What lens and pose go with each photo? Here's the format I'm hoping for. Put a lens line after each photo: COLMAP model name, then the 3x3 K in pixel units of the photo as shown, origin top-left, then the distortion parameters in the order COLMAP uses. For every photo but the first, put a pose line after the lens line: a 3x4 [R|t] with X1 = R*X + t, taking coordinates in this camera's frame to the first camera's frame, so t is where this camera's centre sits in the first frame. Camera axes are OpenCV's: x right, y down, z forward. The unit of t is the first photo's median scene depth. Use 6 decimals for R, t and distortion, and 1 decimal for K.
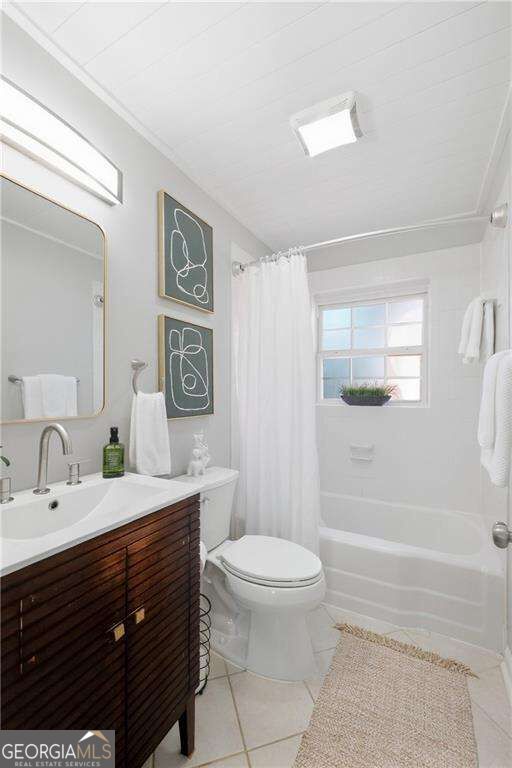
lens RADIAL K [[320.1, 0, 256.2], [0, 320.1, 388.2], [0, 0, 1]] dist [-0.001464, -0.000032]
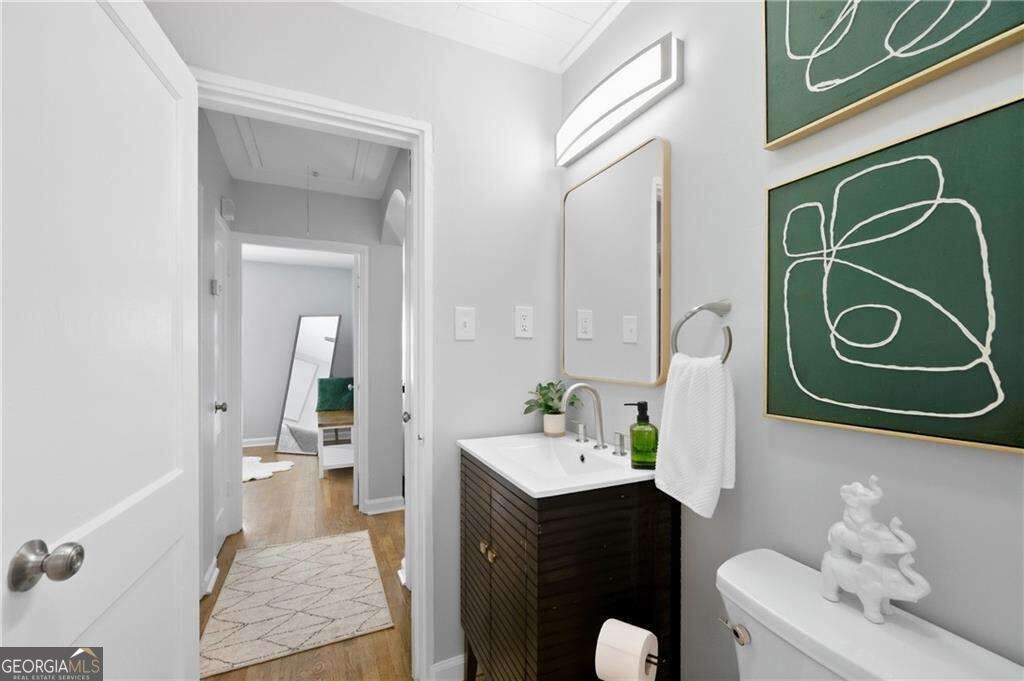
lens RADIAL K [[412.9, 0, 511.2], [0, 412.9, 349.6], [0, 0, 1]] dist [0.000609, -0.000079]
pose [[-0.593358, -0.006711, -0.804910, 0.393597], [0.009750, 0.999832, -0.015524, 0.009013], [0.804879, -0.017060, -0.593193, 1.005914]]
